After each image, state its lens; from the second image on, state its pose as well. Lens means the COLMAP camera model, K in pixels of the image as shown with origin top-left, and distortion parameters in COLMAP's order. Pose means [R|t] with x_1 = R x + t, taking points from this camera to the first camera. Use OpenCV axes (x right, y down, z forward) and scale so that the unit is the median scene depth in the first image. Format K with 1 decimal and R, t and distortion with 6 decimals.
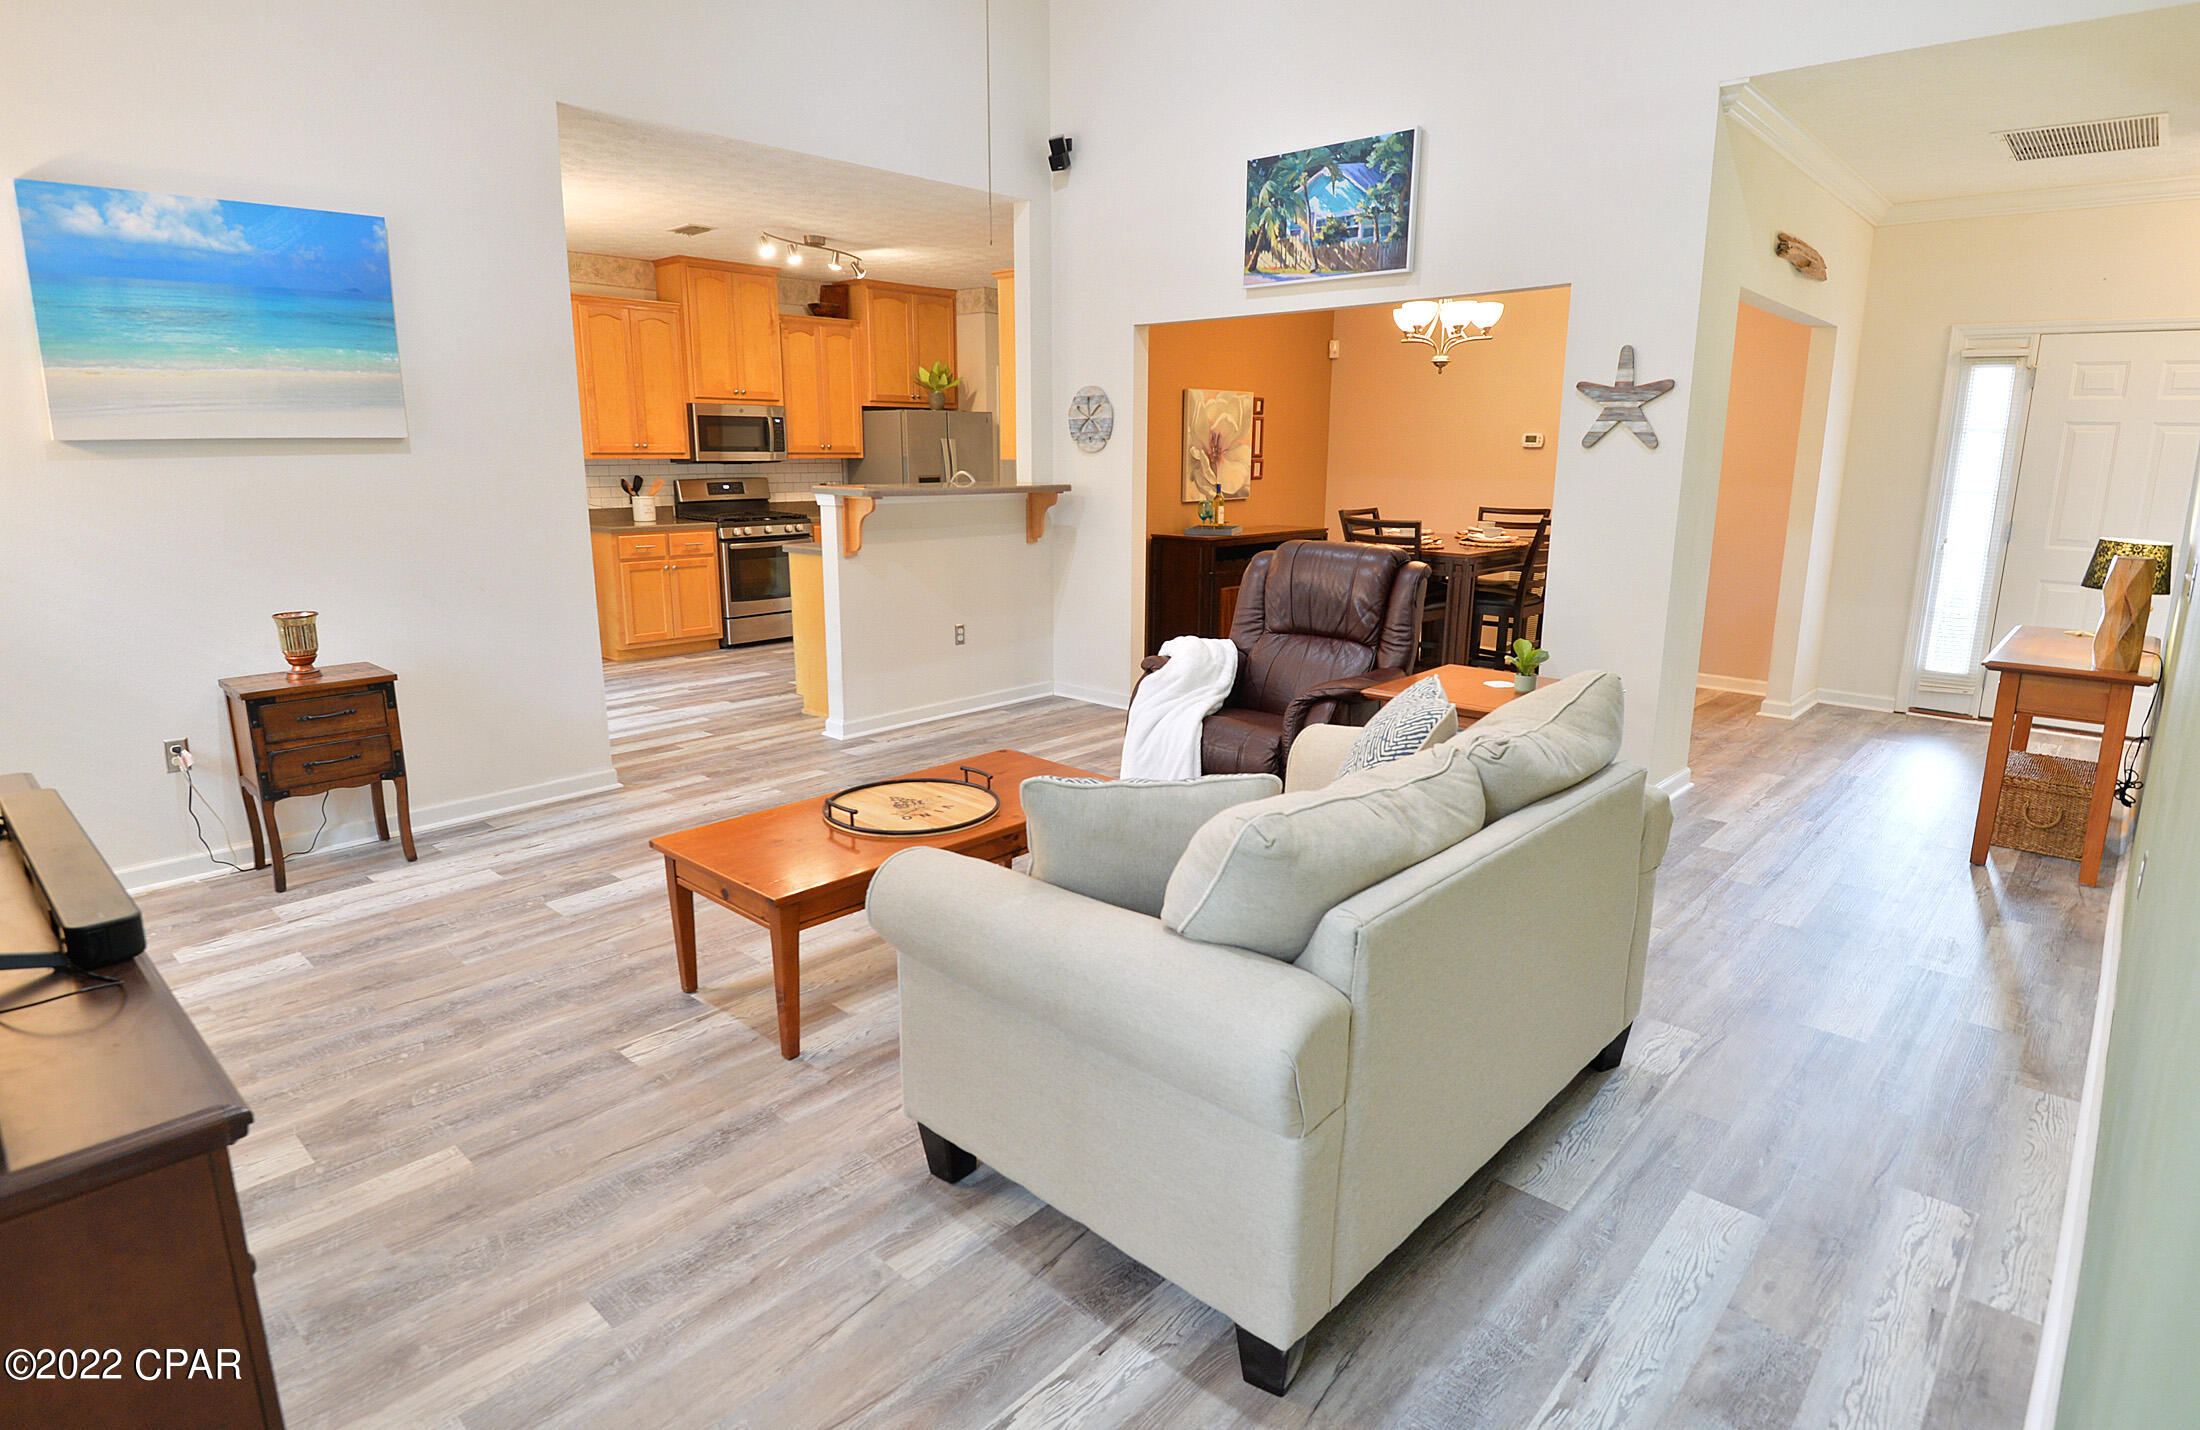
lens RADIAL K [[1160.9, 0, 1103.2], [0, 1160.9, 706.8], [0, 0, 1]] dist [-0.000277, -0.028271]
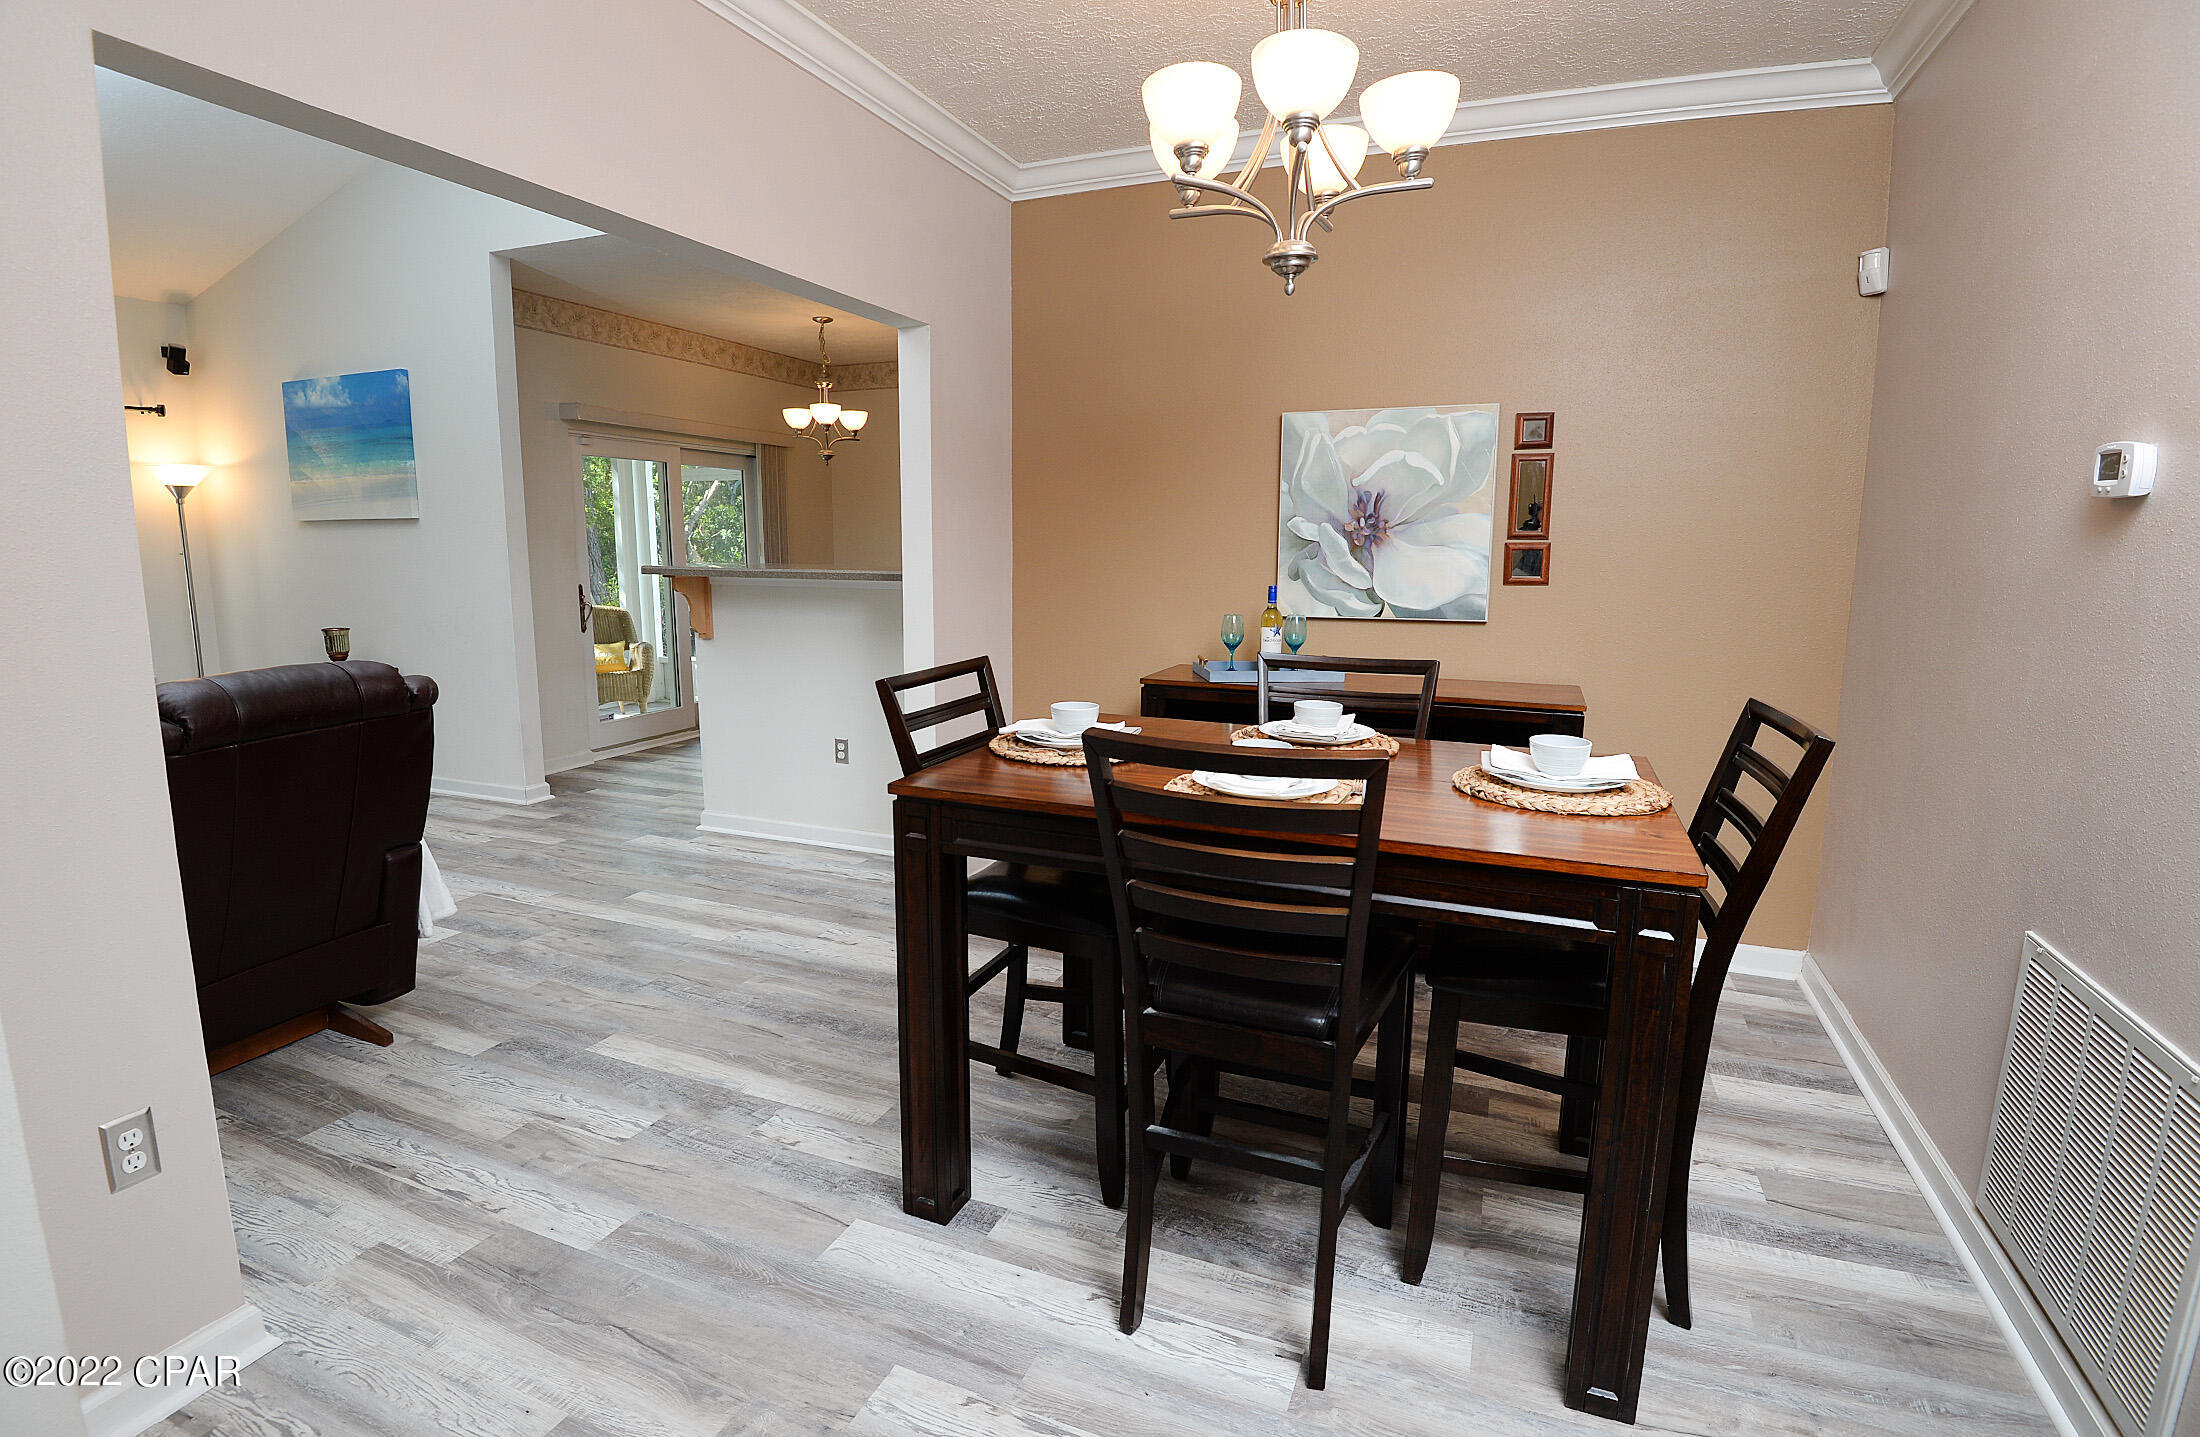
lens RADIAL K [[1054.2, 0, 1088.1], [0, 1054.2, 696.6], [0, 0, 1]] dist [0.002966, -0.034493]
pose [[0.335752, 0.138809, -0.931667, 0.938831], [-0.206375, 0.975892, 0.071025, -0.285791], [0.919065, 0.168426, 0.356304, 1.361356]]
